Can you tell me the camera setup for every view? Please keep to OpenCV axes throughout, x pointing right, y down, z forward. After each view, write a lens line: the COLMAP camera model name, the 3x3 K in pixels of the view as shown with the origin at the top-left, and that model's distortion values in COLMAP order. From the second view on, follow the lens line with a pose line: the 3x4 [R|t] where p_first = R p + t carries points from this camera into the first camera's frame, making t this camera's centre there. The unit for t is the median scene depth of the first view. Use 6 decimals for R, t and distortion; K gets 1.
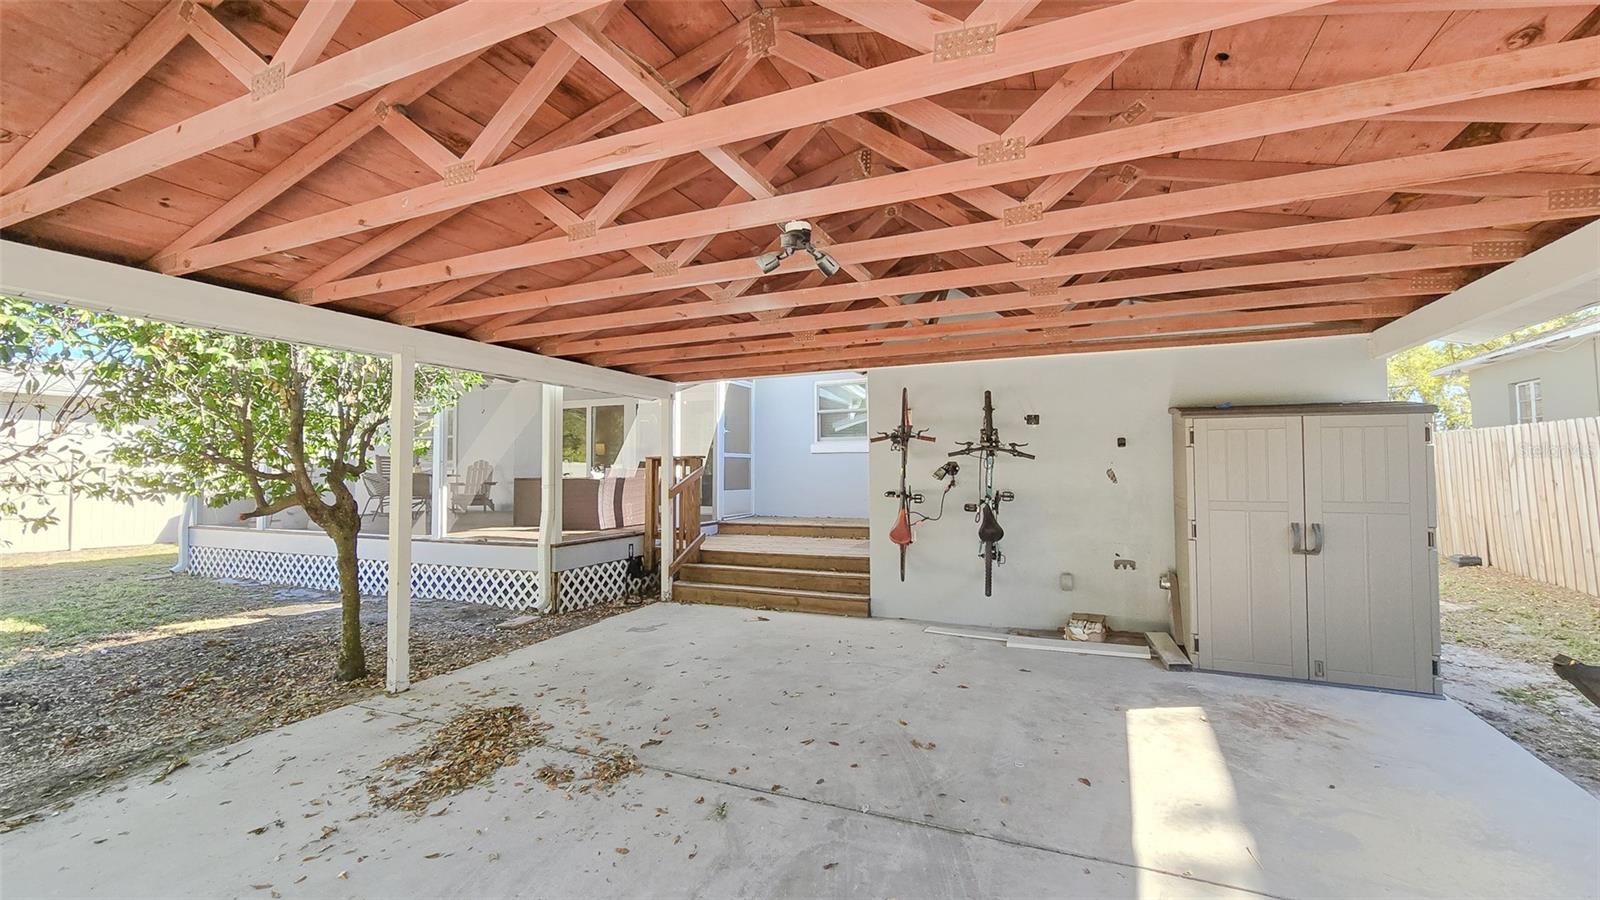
lens RADIAL K [[672.1, 0, 802.0], [0, 672.1, 443.2], [0, 0, 1]] dist [-0.001136, 0.000200]
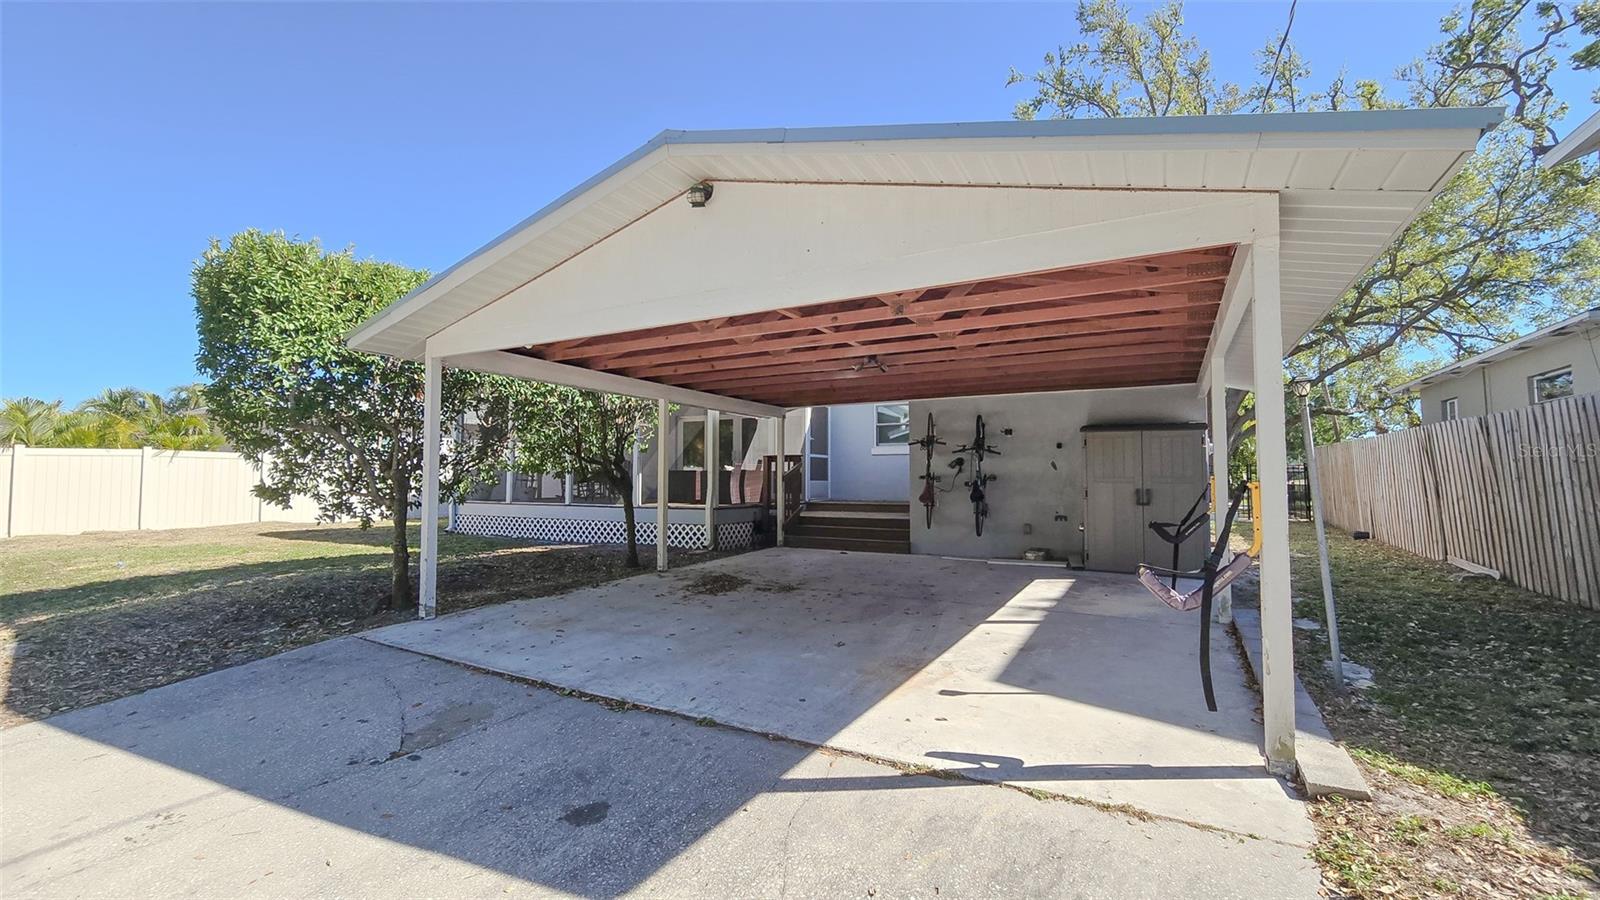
lens RADIAL K [[672.1, 0, 802.0], [0, 672.1, 443.2], [0, 0, 1]] dist [-0.001136, 0.000200]
pose [[0.996509, 0.001150, -0.083481, -0.021251], [-0.002153, 0.999927, -0.011924, 0.011683], [0.083461, 0.012062, 0.996438, -0.603631]]
